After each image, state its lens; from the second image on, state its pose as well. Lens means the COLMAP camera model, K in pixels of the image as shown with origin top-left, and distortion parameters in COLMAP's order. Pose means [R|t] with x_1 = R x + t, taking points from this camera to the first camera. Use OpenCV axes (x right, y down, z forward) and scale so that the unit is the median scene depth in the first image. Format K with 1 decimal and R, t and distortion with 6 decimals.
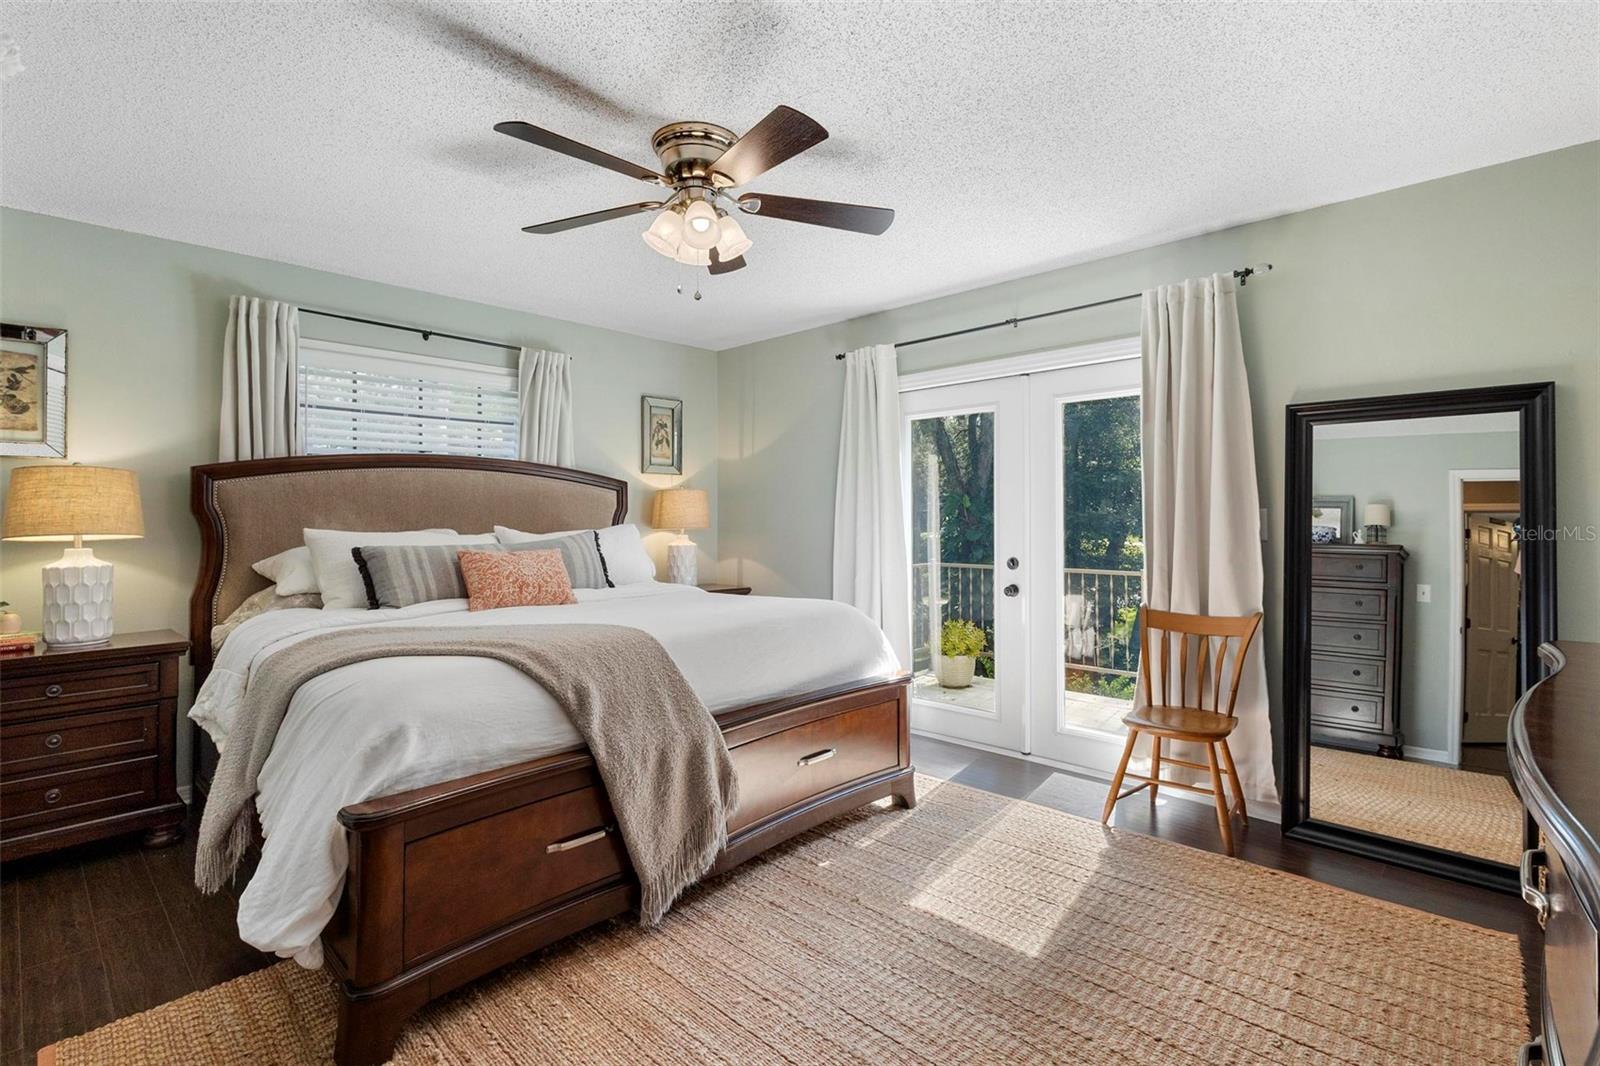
lens RADIAL K [[729.2, 0, 798.9], [0, 729.2, 514.4], [0, 0, 1]] dist [0.011726, -0.000028]
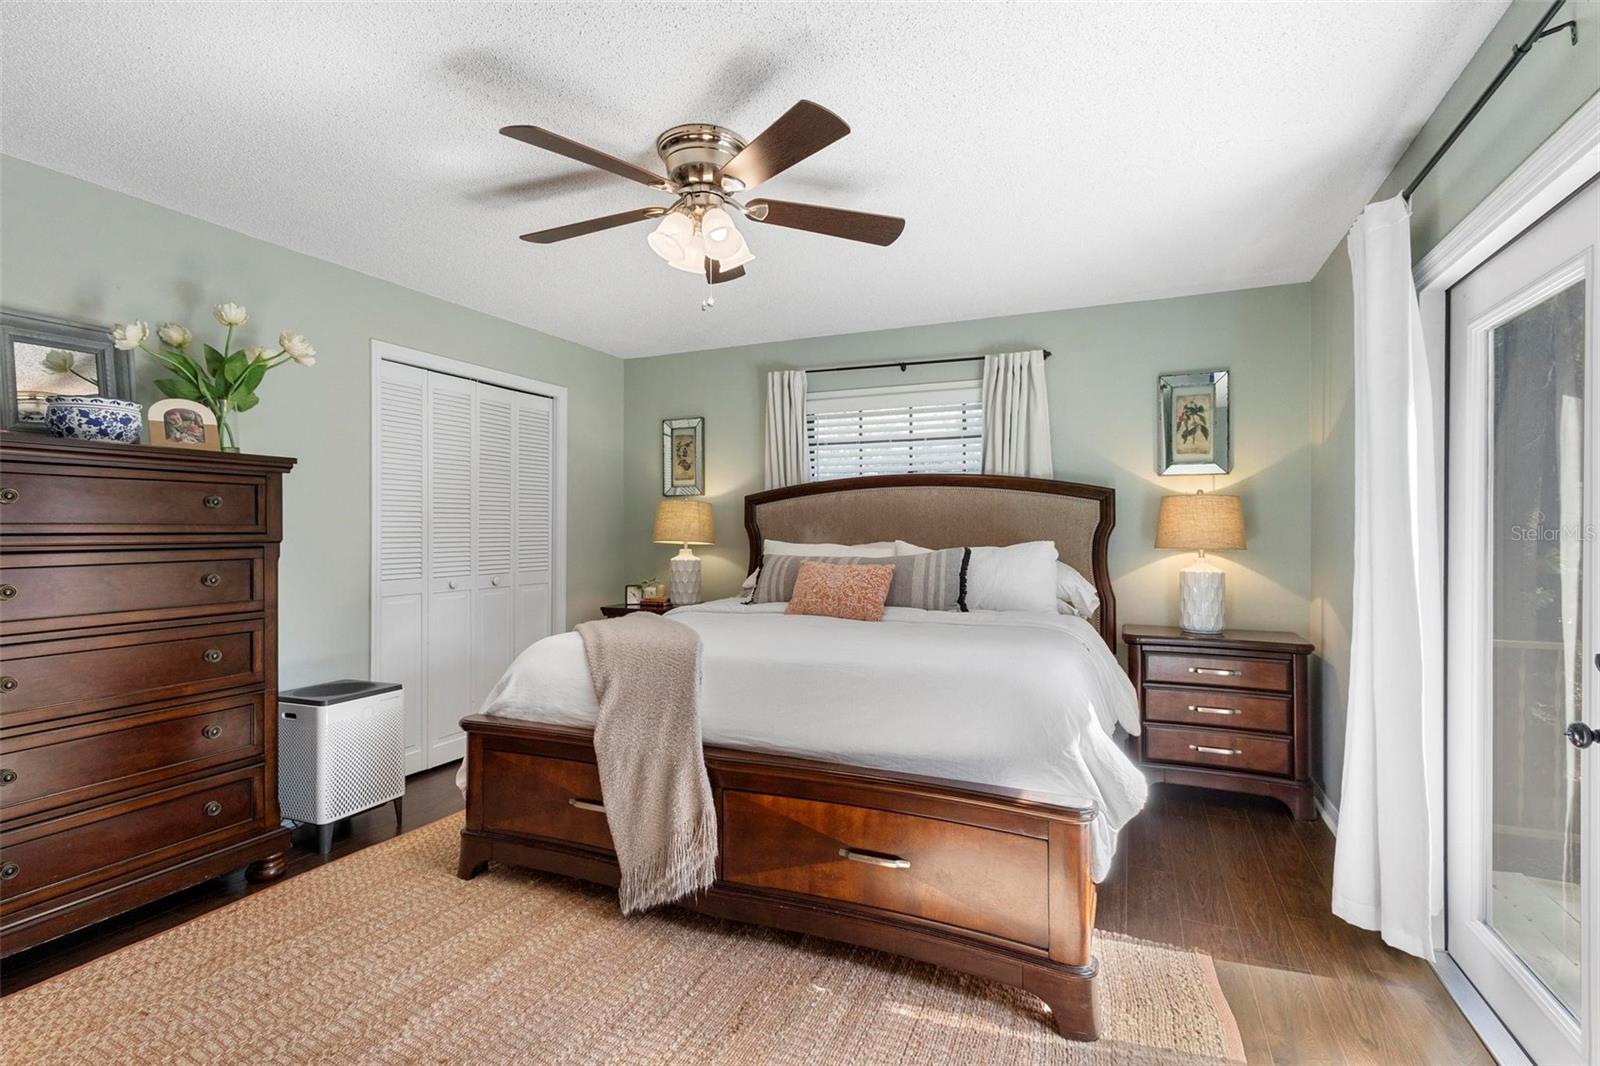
lens RADIAL K [[739.4, 0, 800.0], [0, 739.4, 533.0], [0, 0, 1]] dist [0.002146, 0.000099]
pose [[0.364406, 0.008222, -0.931204, 0.576849], [-0.000564, 0.999963, 0.008608, -0.004021], [0.931240, -0.002612, 0.364397, 0.544572]]
